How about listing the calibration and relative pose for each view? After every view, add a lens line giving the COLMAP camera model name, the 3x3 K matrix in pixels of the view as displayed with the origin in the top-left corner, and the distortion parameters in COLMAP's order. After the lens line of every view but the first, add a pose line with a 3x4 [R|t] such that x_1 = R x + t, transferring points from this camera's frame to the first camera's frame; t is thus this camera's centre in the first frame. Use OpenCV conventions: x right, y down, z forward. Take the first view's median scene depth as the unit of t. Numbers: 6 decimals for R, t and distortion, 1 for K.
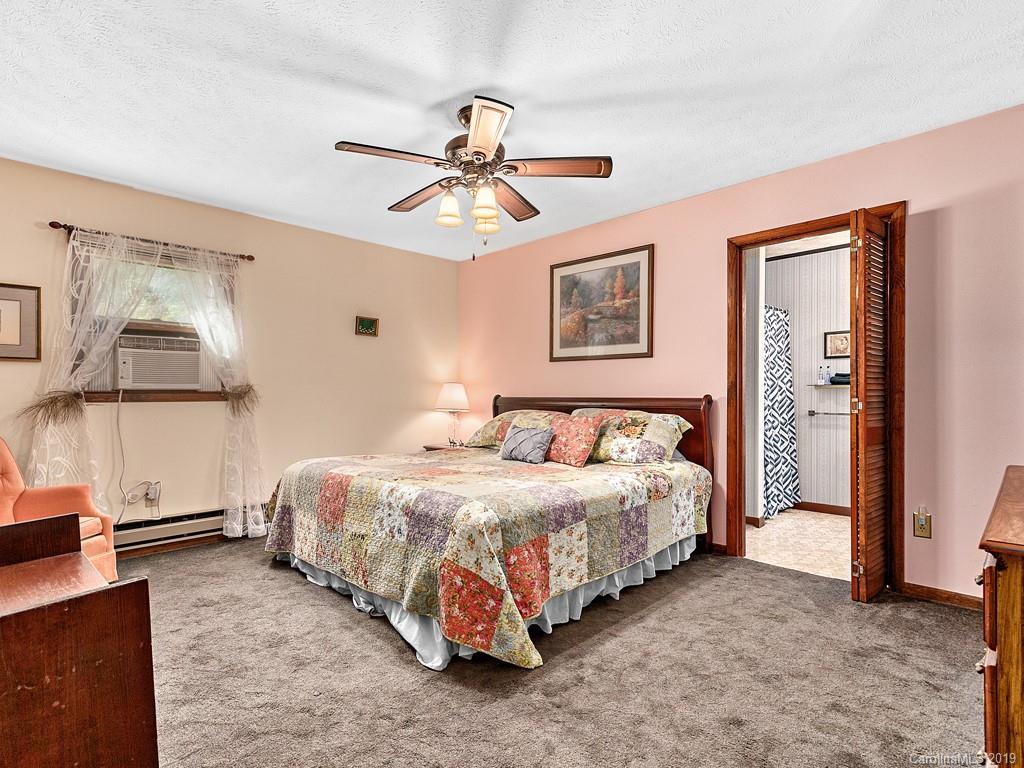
lens RADIAL K [[515.0, 0, 512.0], [0, 515.0, 384.0], [0, 0, 1]] dist [0.001108, 0.000059]
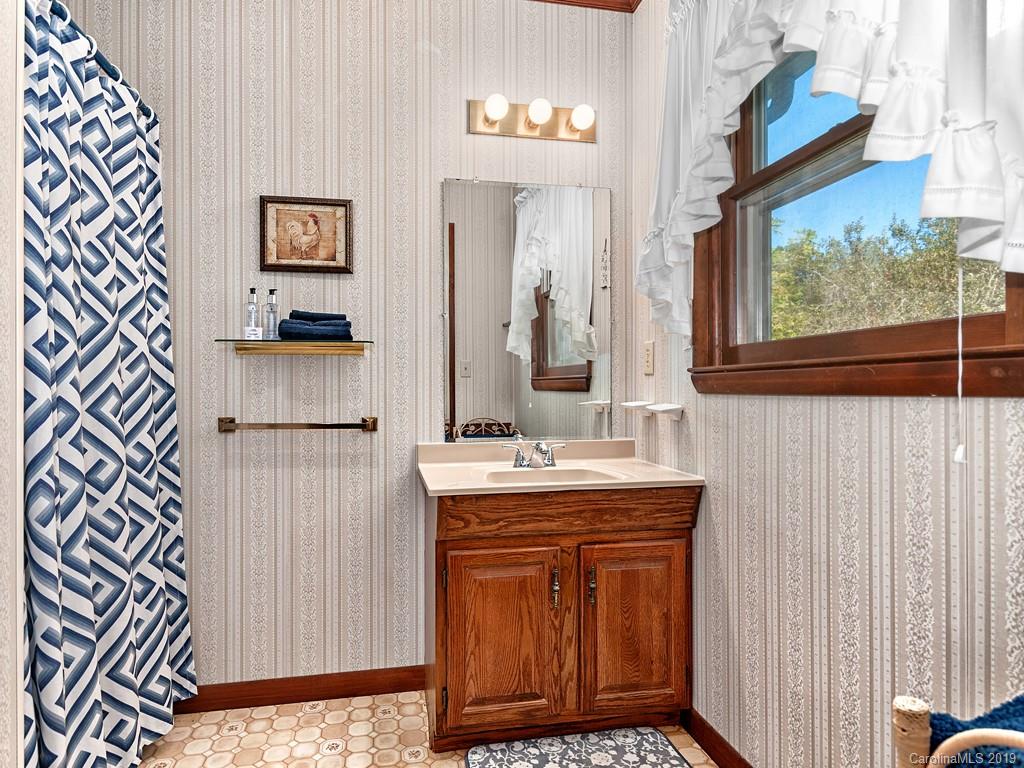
lens RADIAL K [[630.9, 0, 512.0], [0, 630.9, 384.0], [0, 0, 1]] dist [0.004257, -0.000213]
pose [[0.561982, -0.004126, 0.827139, 0.343960], [-0.001172, 0.999983, 0.005784, 0.027187], [-0.827149, -0.004220, 0.561967, 0.612964]]
